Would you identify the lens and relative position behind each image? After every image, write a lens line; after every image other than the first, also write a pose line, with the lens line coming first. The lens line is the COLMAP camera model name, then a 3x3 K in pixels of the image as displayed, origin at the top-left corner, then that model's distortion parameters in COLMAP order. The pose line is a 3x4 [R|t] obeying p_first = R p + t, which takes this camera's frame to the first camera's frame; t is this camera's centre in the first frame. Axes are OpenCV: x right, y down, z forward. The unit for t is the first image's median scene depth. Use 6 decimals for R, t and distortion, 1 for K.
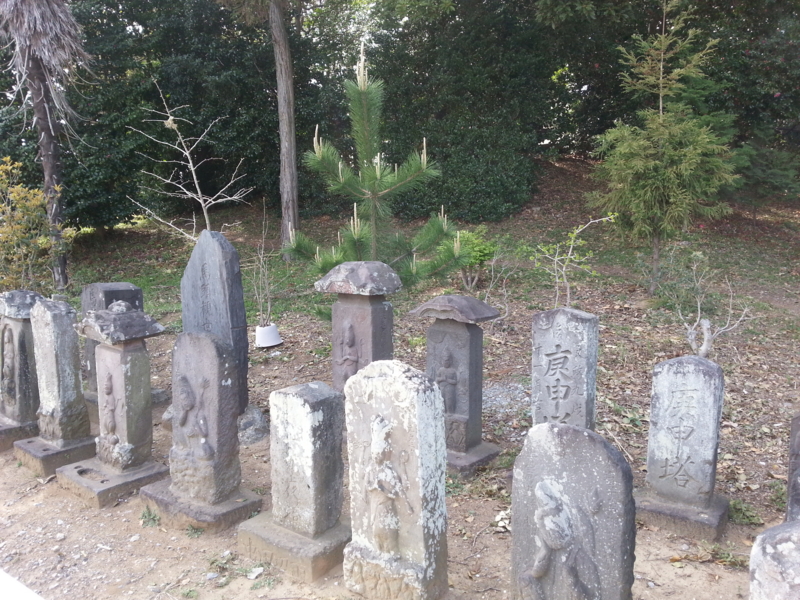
lens RADIAL K [[675.6, 0, 400.0], [0, 675.6, 300.0], [0, 0, 1]] dist [0.053613, -0.151198]
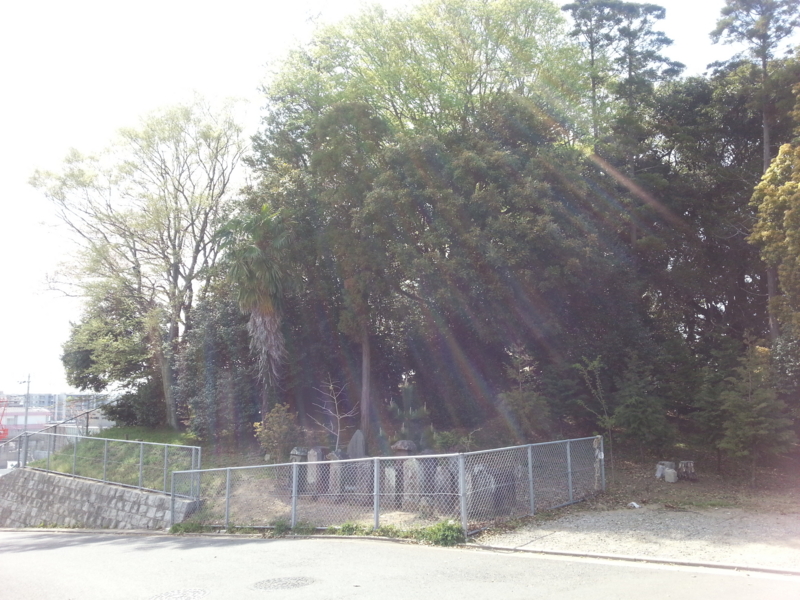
lens RADIAL K [[675.6, 0, 400.0], [0, 675.6, 300.0], [0, 0, 1]] dist [0.053613, -0.151198]
pose [[0.999043, 0.020577, -0.038594, 0.023922], [-0.030739, 0.958062, -0.284908, 0.157470], [0.031113, 0.285821, 0.957778, -1.636834]]
